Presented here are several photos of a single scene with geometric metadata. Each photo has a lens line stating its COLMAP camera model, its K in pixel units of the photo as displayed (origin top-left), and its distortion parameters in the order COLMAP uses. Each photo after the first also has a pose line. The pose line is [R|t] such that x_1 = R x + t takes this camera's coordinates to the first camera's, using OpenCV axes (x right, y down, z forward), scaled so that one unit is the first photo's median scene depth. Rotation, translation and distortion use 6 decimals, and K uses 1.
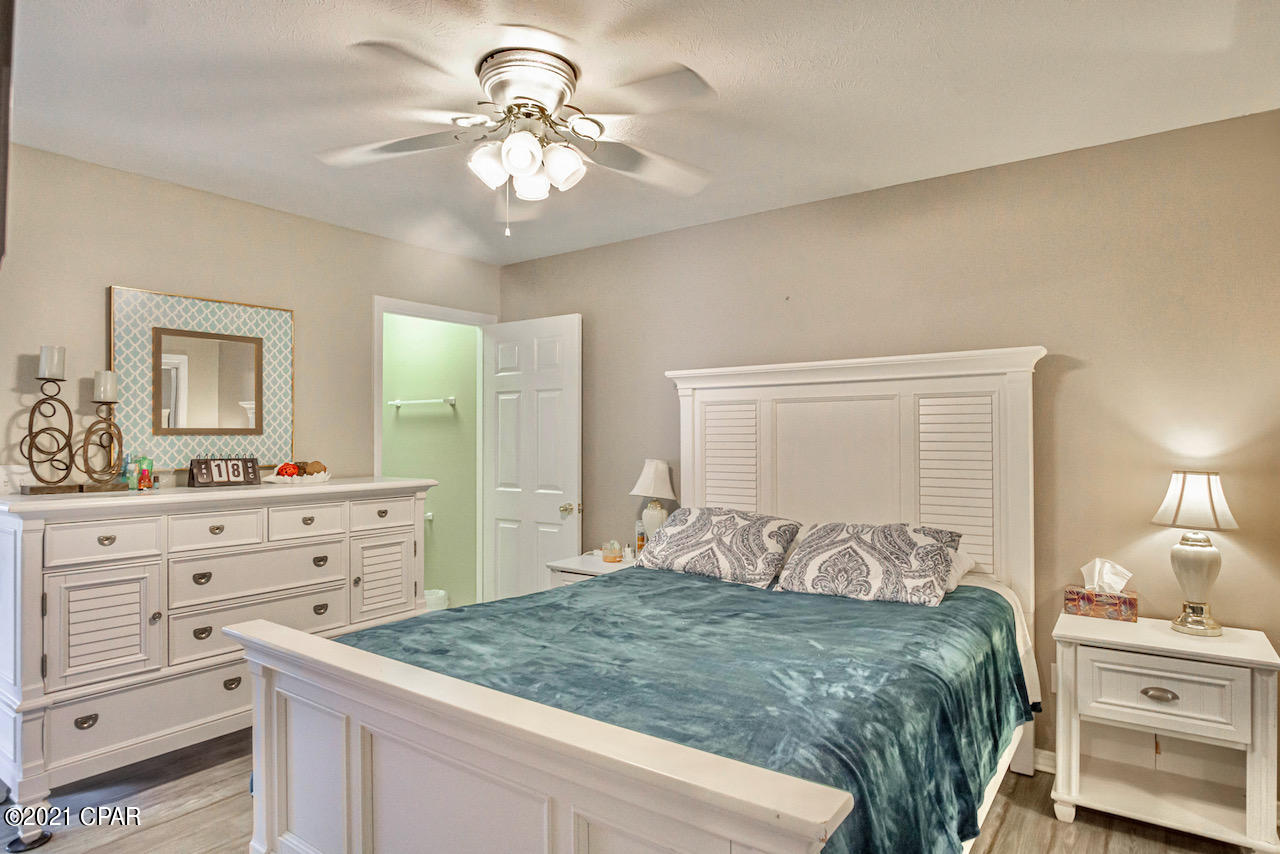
lens RADIAL K [[709.4, 0, 640.0], [0, 709.4, 427.0], [0, 0, 1]] dist [-0.028188, 0.001942]
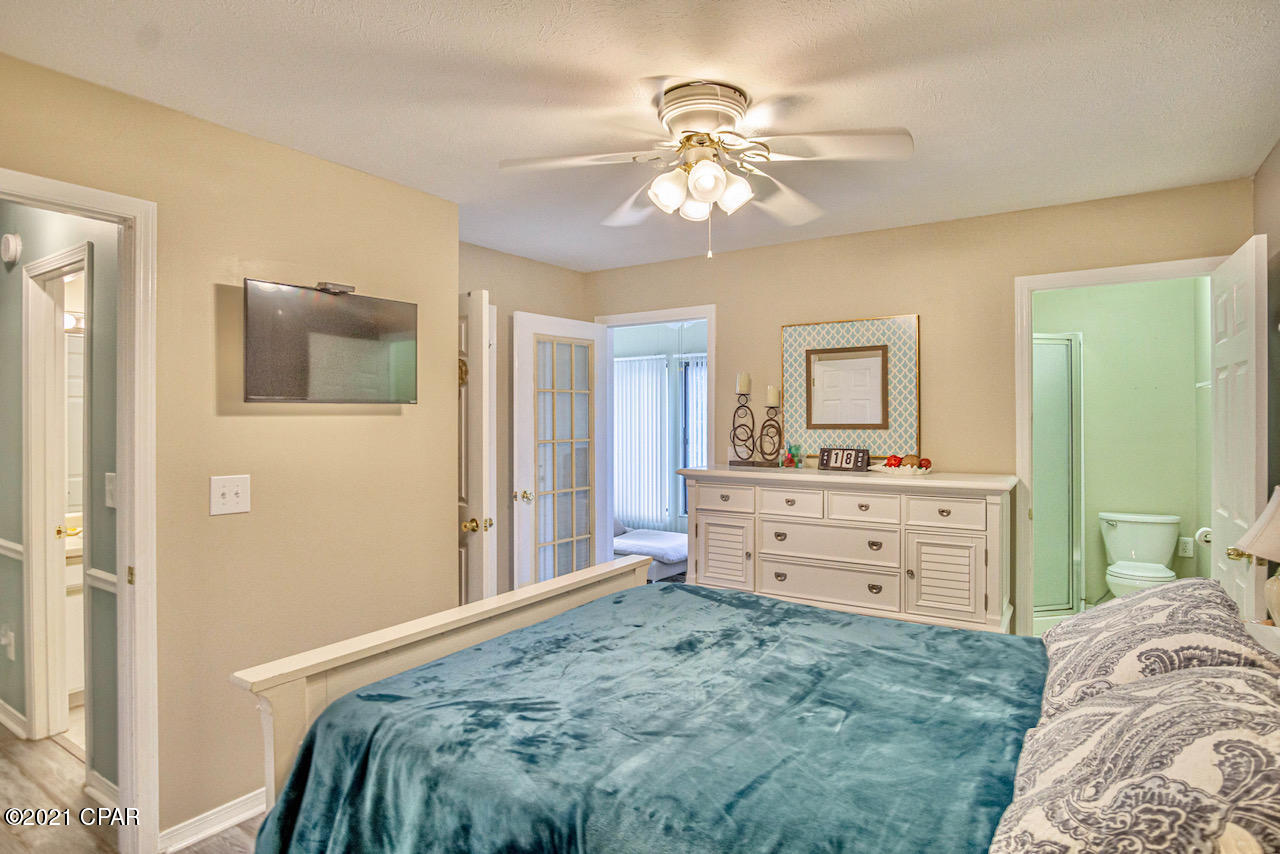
lens RADIAL K [[691.8, 0, 638.8], [0, 691.8, 420.1], [0, 0, 1]] dist [-0.034070, 0.009723]
pose [[0.041823, 0.007485, -0.999097, 0.606745], [0.018304, 0.999798, 0.008257, -0.021991], [0.998957, -0.018633, 0.041677, 0.586880]]
